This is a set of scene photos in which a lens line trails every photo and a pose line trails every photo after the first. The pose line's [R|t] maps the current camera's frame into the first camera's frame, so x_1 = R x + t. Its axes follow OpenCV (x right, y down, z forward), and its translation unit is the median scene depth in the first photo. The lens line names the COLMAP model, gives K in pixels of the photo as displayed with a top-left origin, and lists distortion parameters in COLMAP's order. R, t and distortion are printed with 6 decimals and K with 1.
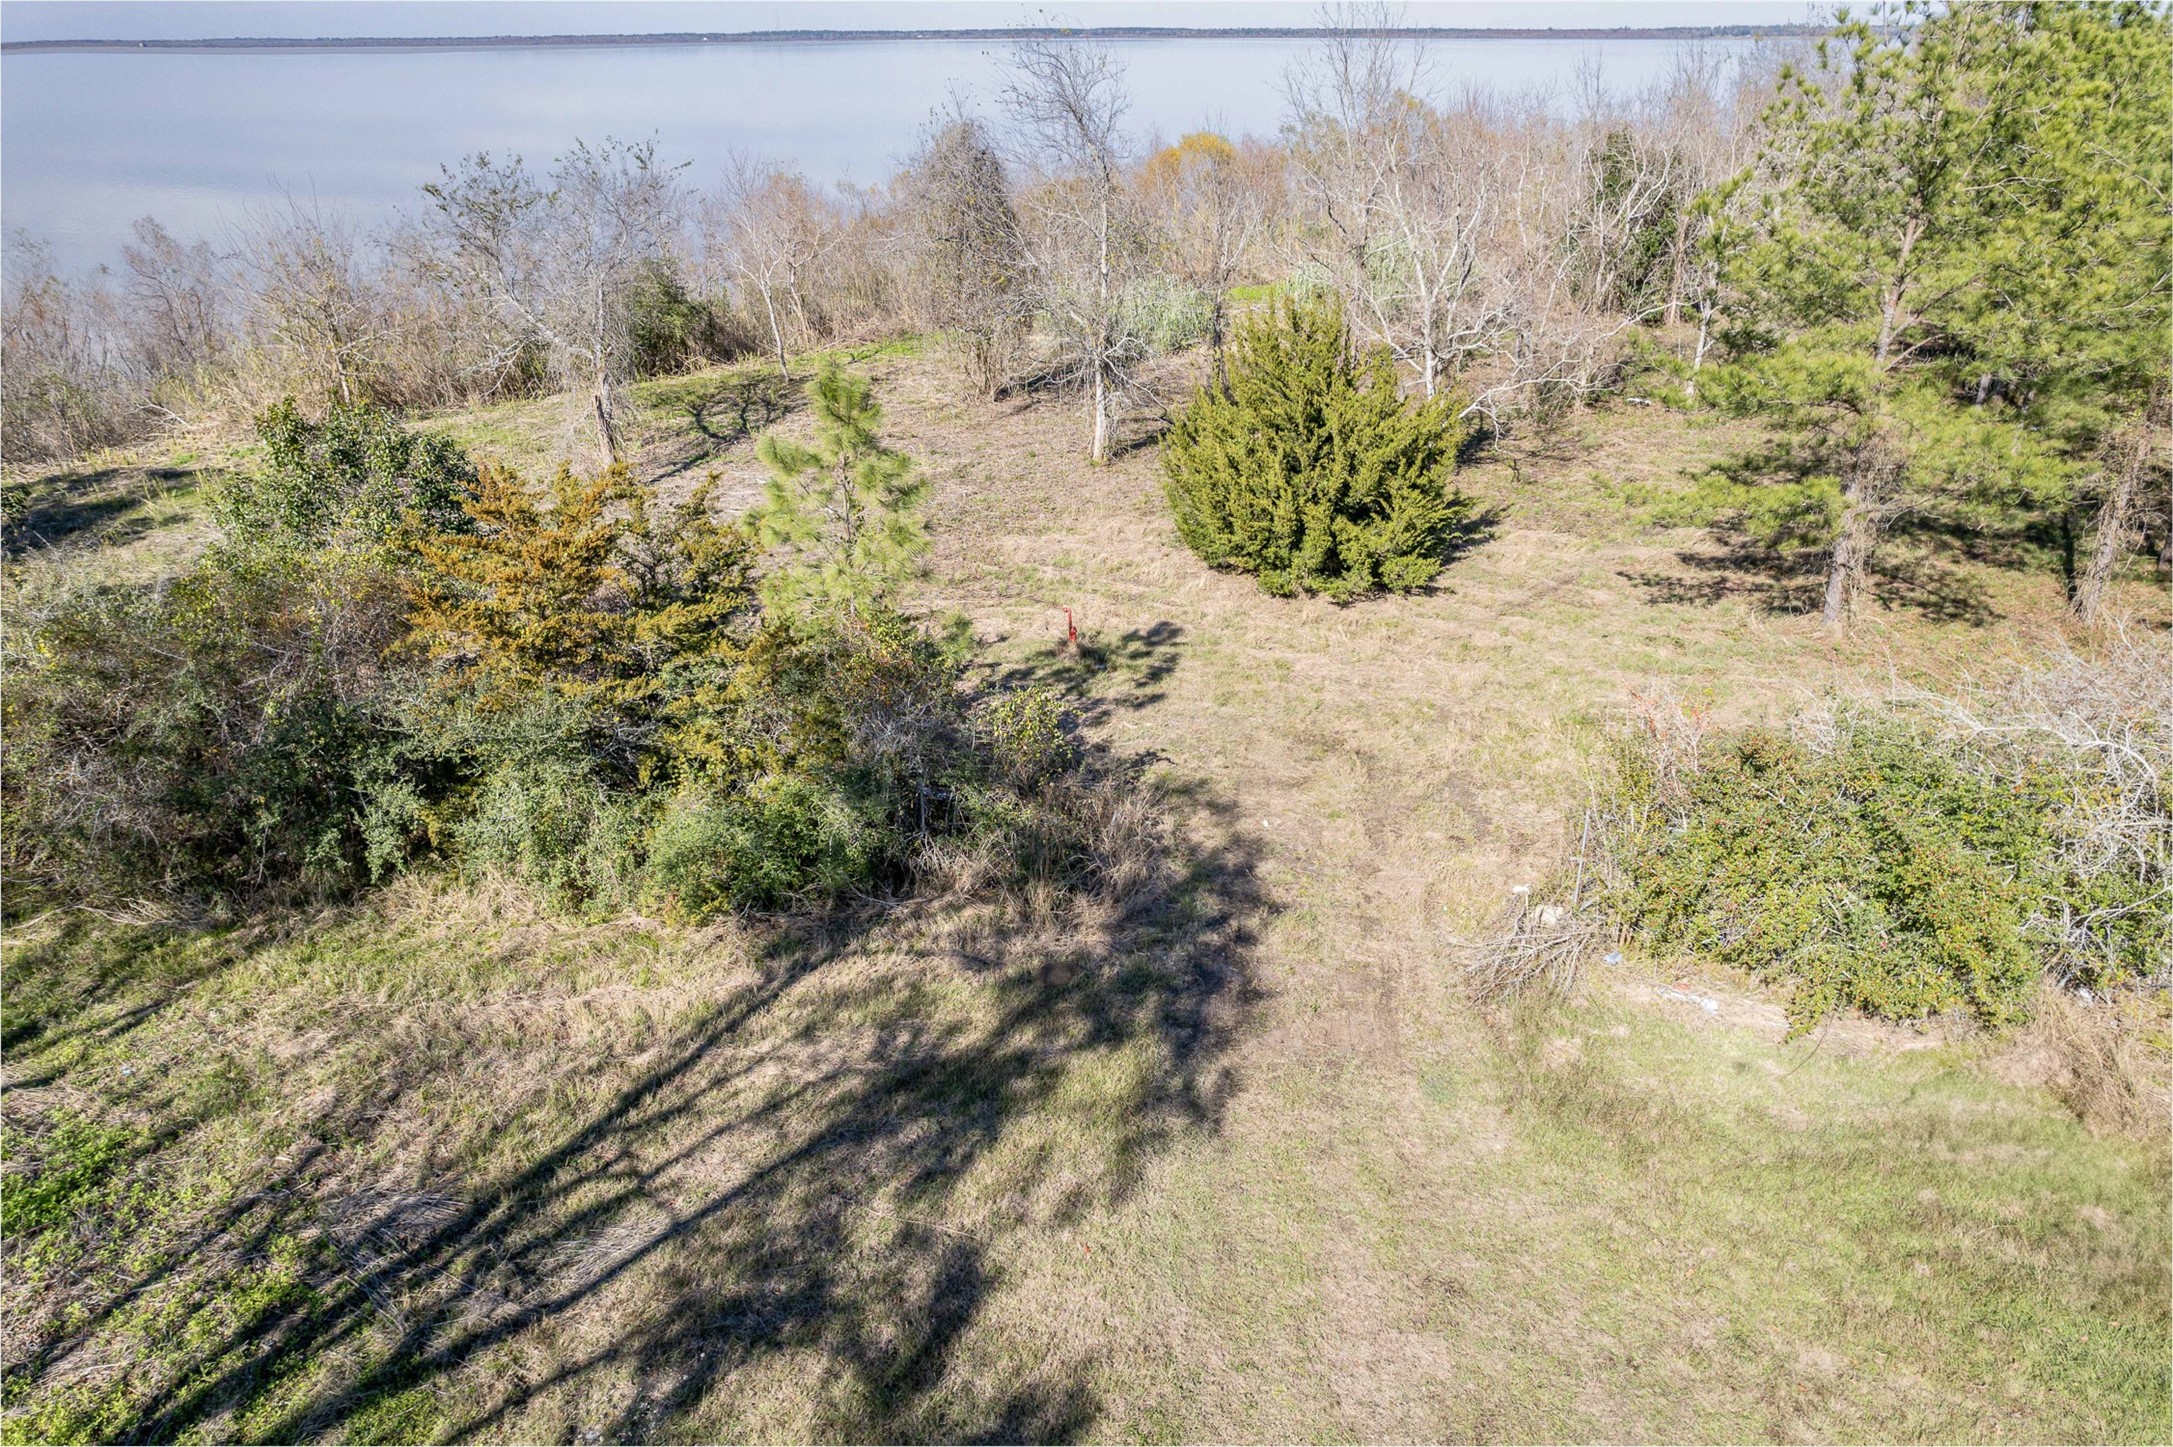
lens RADIAL K [[1402.5, 0, 1093.6], [0, 1402.5, 726.0], [0, 0, 1]] dist [-0.081495, 0.076683]
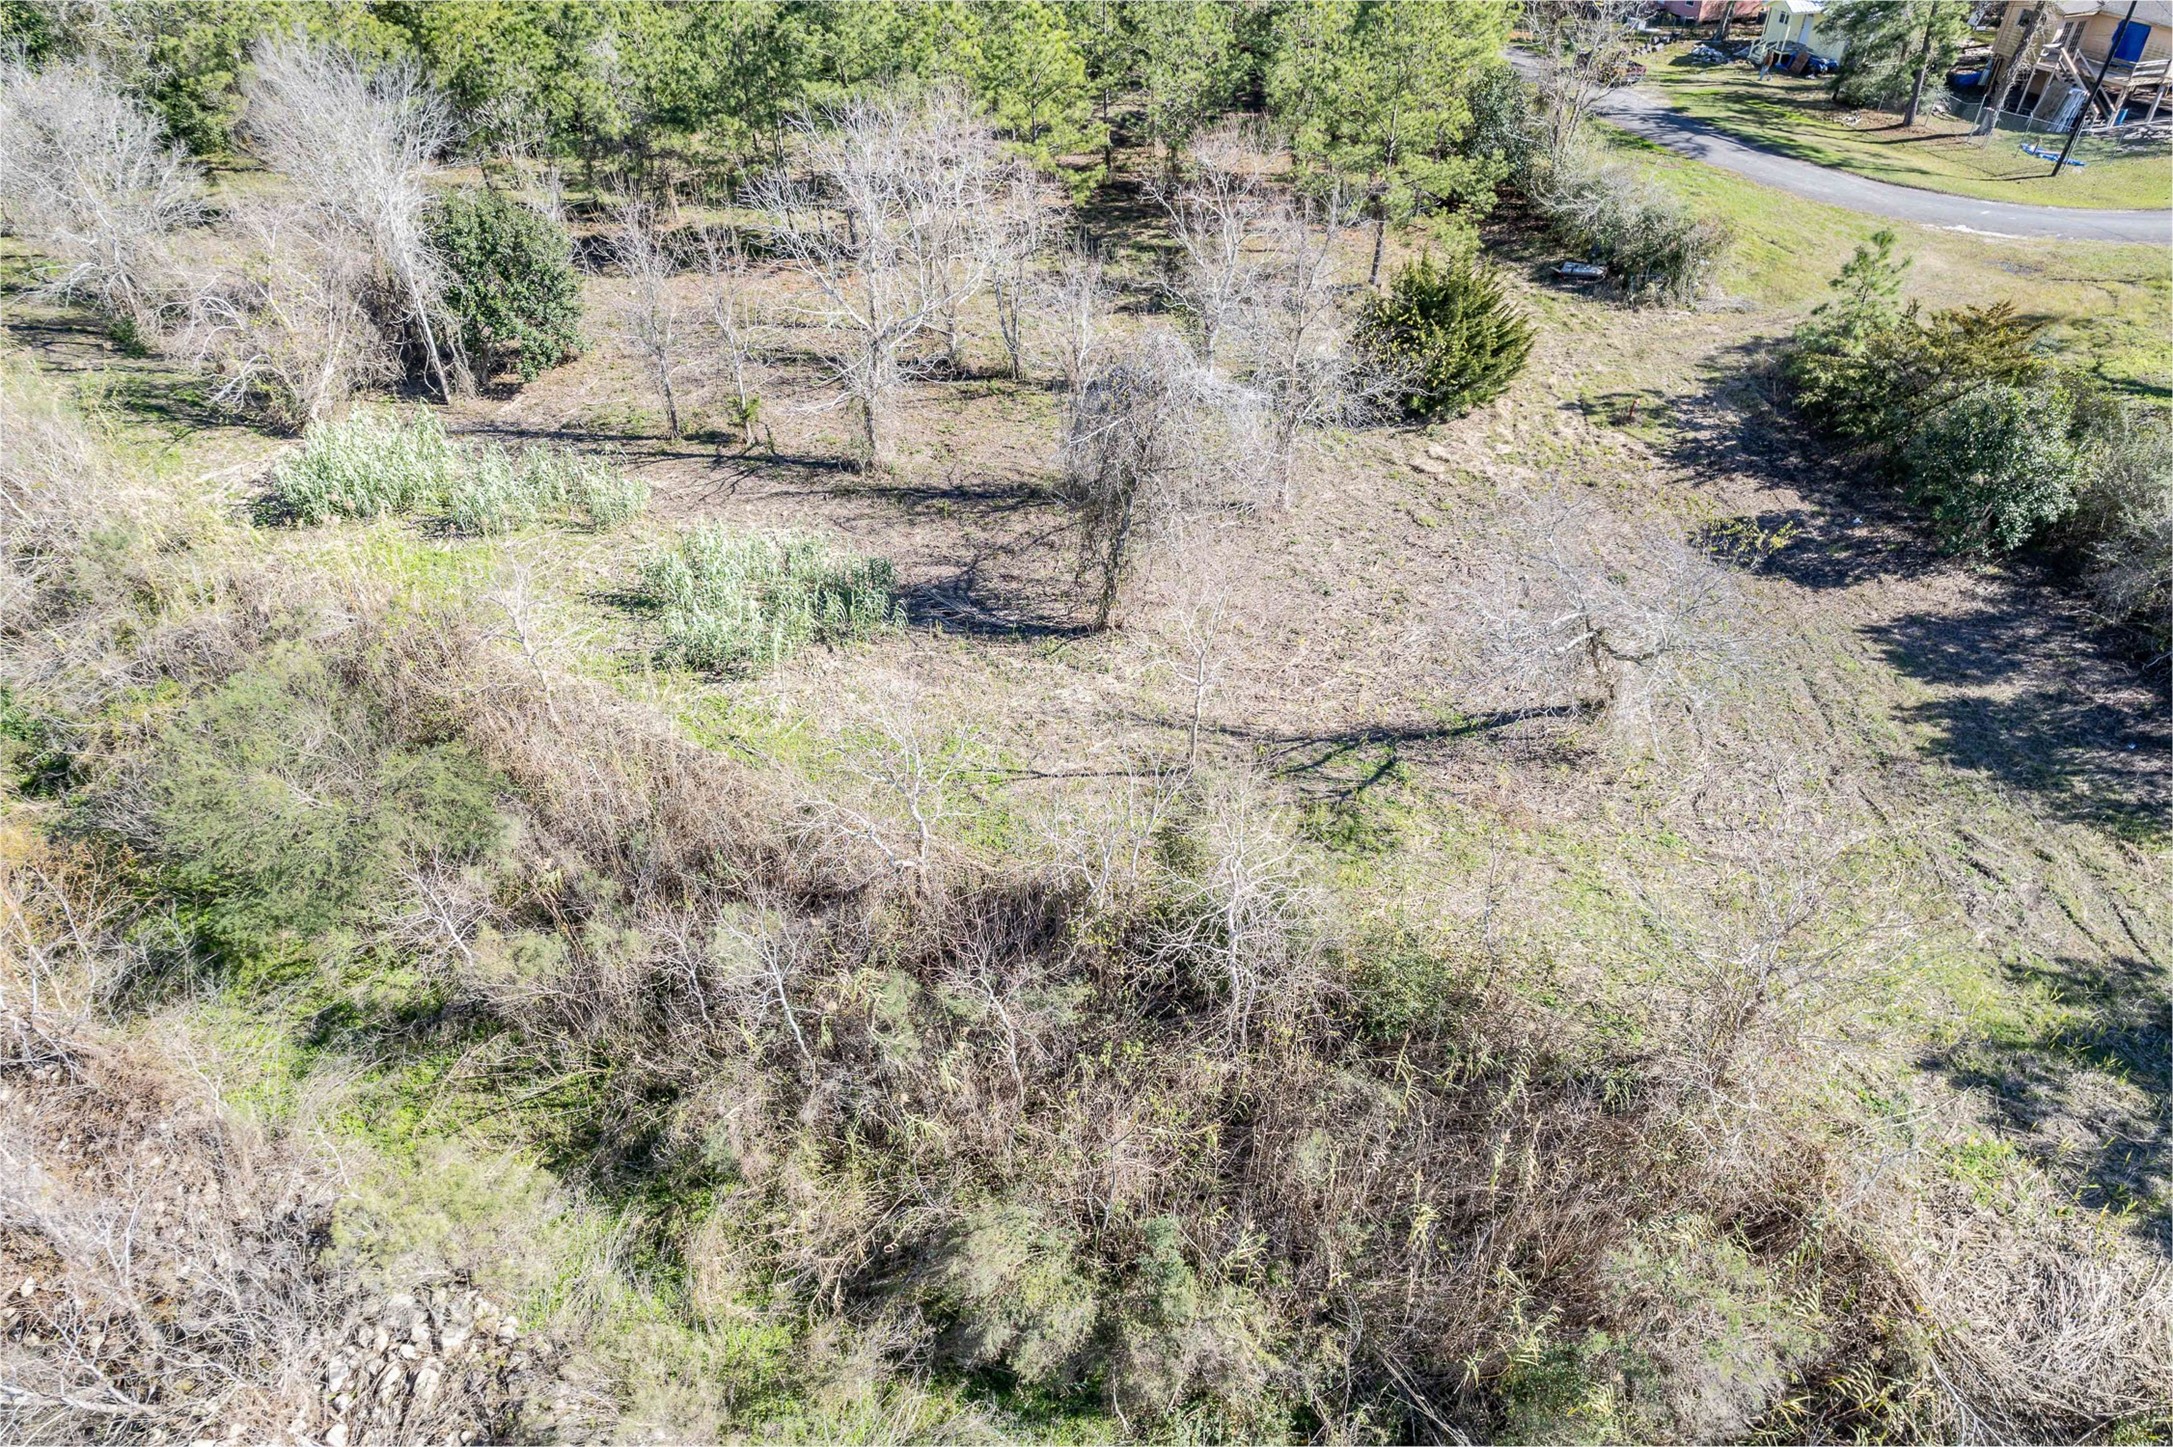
lens RADIAL K [[1402.5, 0, 1093.6], [0, 1402.5, 726.0], [0, 0, 1]] dist [-0.081495, 0.076683]
pose [[-0.435689, -0.551785, 0.711132, -2.009606], [0.410295, 0.581457, 0.702543, -2.273724], [-0.801145, 0.597864, -0.026940, 2.984531]]
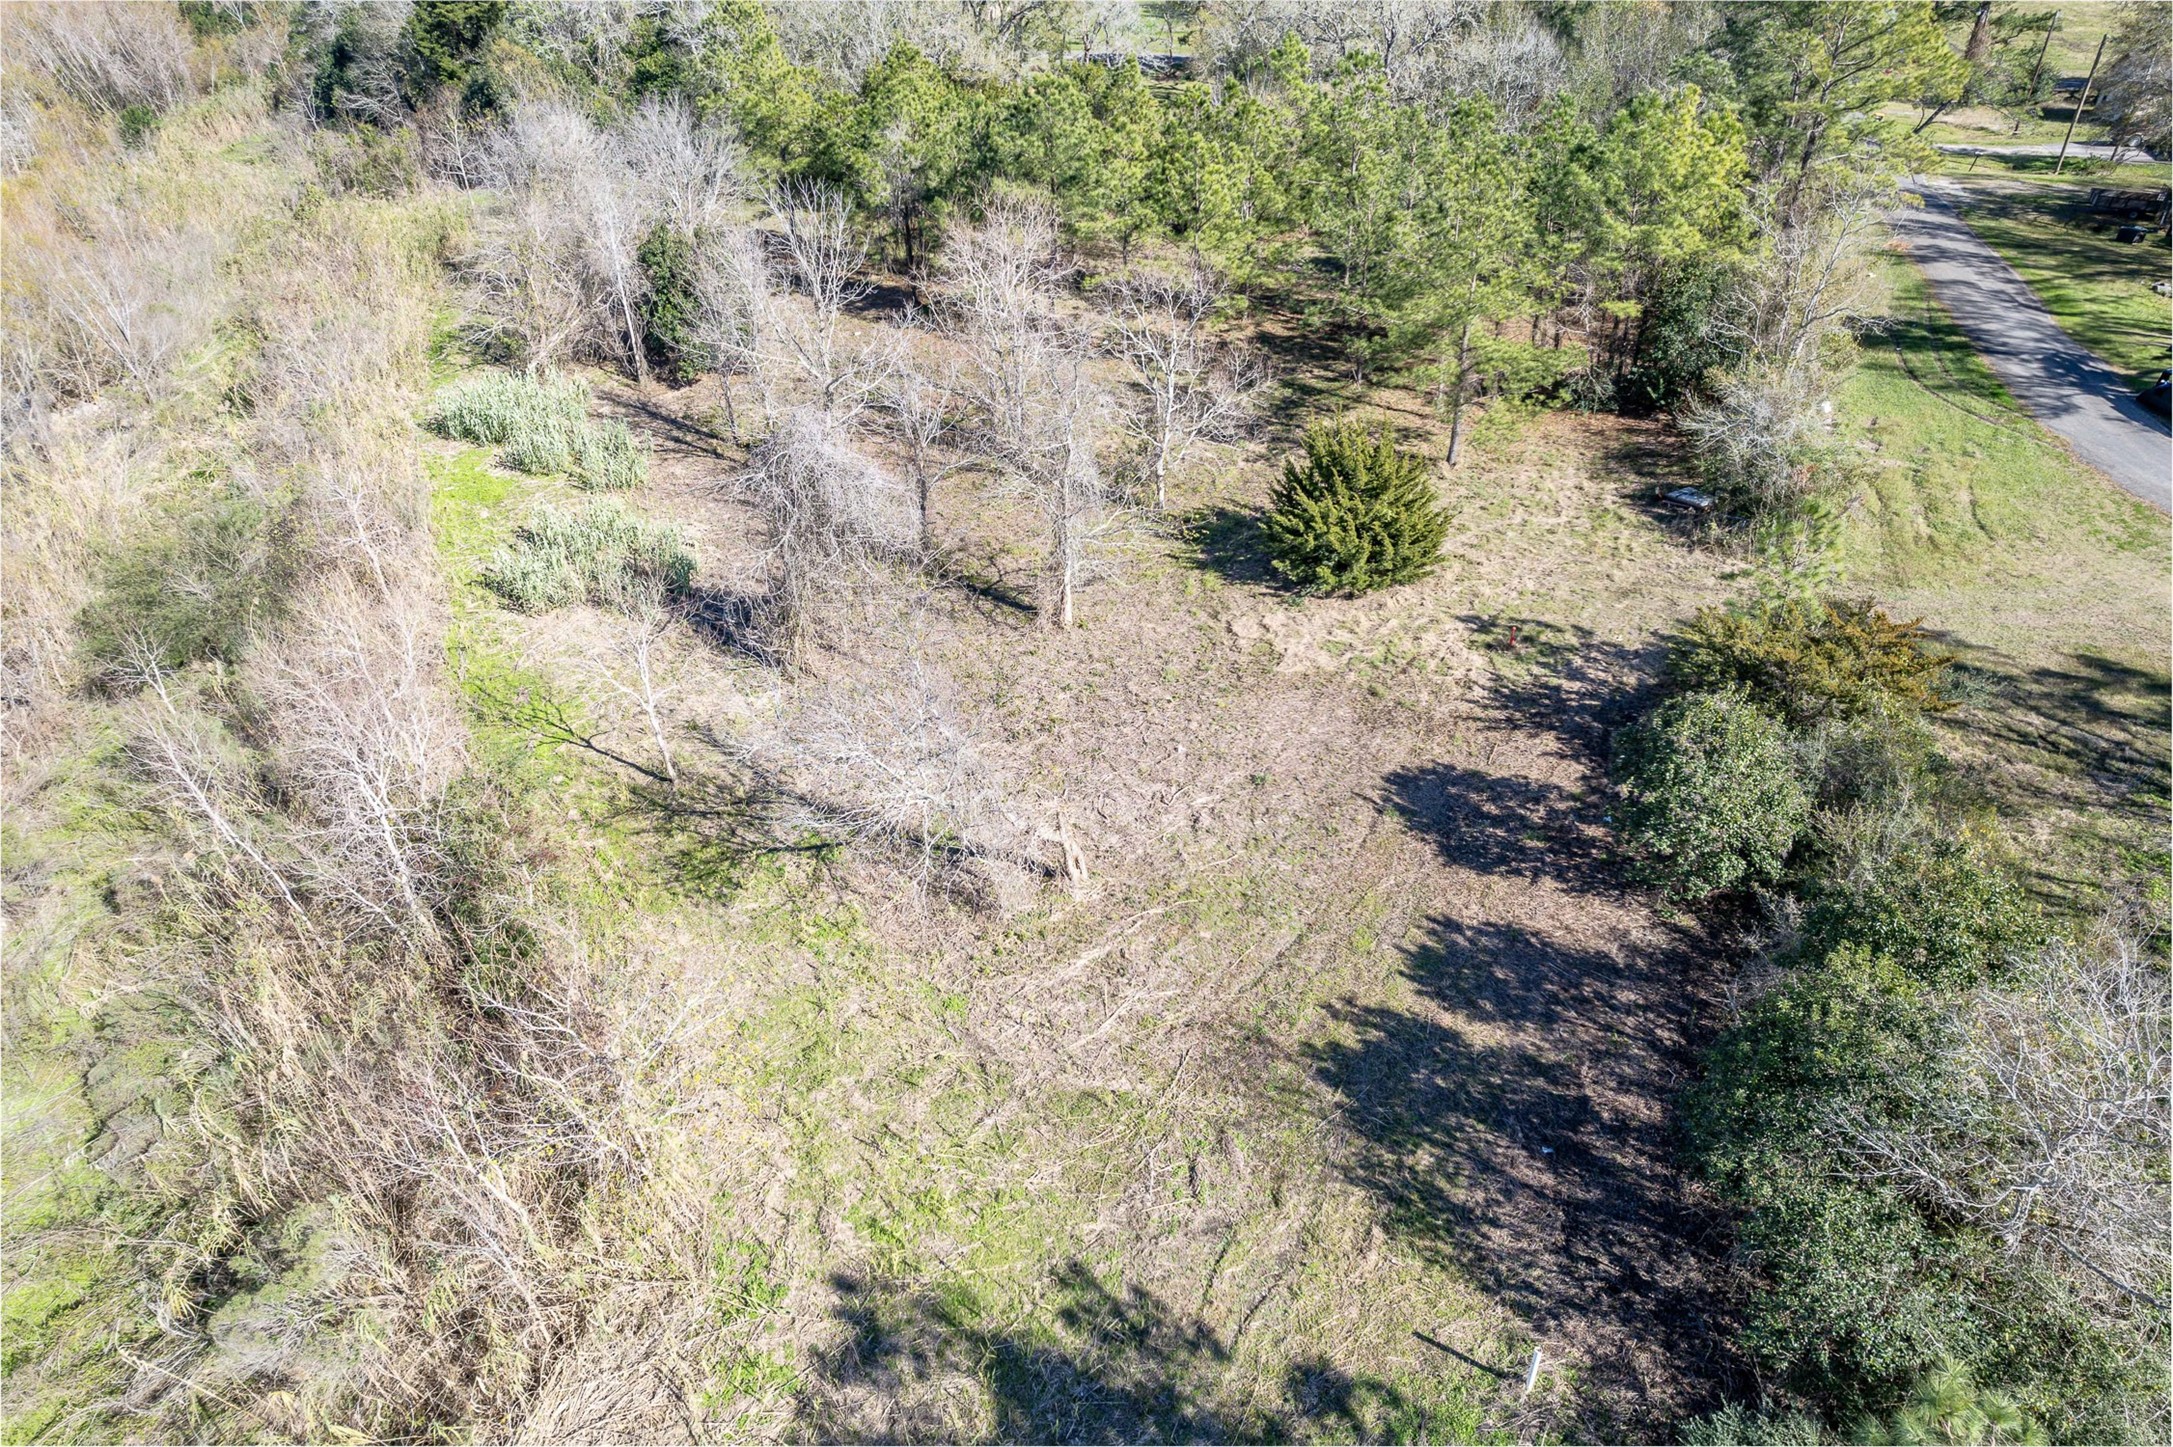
lens RADIAL K [[1402.5, 0, 1093.6], [0, 1402.5, 726.0], [0, 0, 1]] dist [-0.081495, 0.076683]
pose [[0.140722, -0.540691, 0.829368, -2.388244], [0.453922, 0.779705, 0.431295, -1.461515], [-0.879859, 0.315775, 0.355153, 1.394595]]
